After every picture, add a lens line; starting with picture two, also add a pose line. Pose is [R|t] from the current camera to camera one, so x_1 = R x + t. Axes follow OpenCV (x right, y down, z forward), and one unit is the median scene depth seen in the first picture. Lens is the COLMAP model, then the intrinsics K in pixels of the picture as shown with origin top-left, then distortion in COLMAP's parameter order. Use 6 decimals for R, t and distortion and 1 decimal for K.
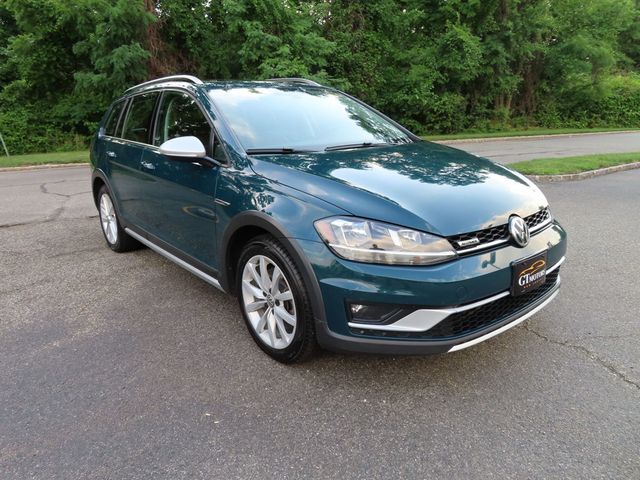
lens RADIAL K [[455.9, 0, 319.1], [0, 455.9, 240.9], [0, 0, 1]] dist [-0.013396, 0.010336]
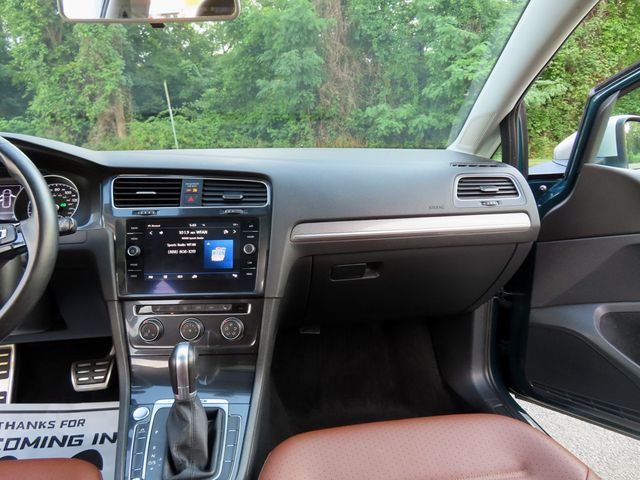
lens RADIAL K [[455.9, 0, 318.8], [0, 455.9, 238.3], [0, 0, 1]] dist [-0.013396, 0.010336]
pose [[0.882550, 0.127710, -0.452543, 0.080393], [-0.141739, 0.989900, 0.002934, -0.037198], [0.448347, 0.061554, 0.891738, 0.150870]]
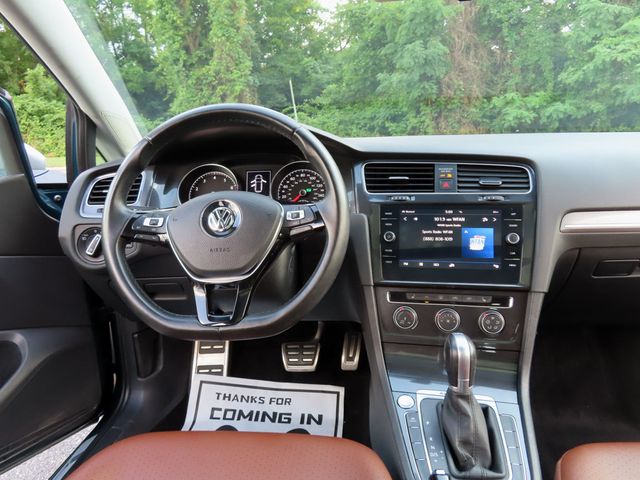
lens RADIAL K [[455.9, 0, 319.6], [0, 455.9, 239.8], [0, 0, 1]] dist [-0.013396, 0.010336]
pose [[0.750429, 0.160073, -0.641275, 0.065377], [-0.165246, 0.984856, 0.052463, -0.033659], [0.639961, 0.066599, 0.765516, 0.143508]]
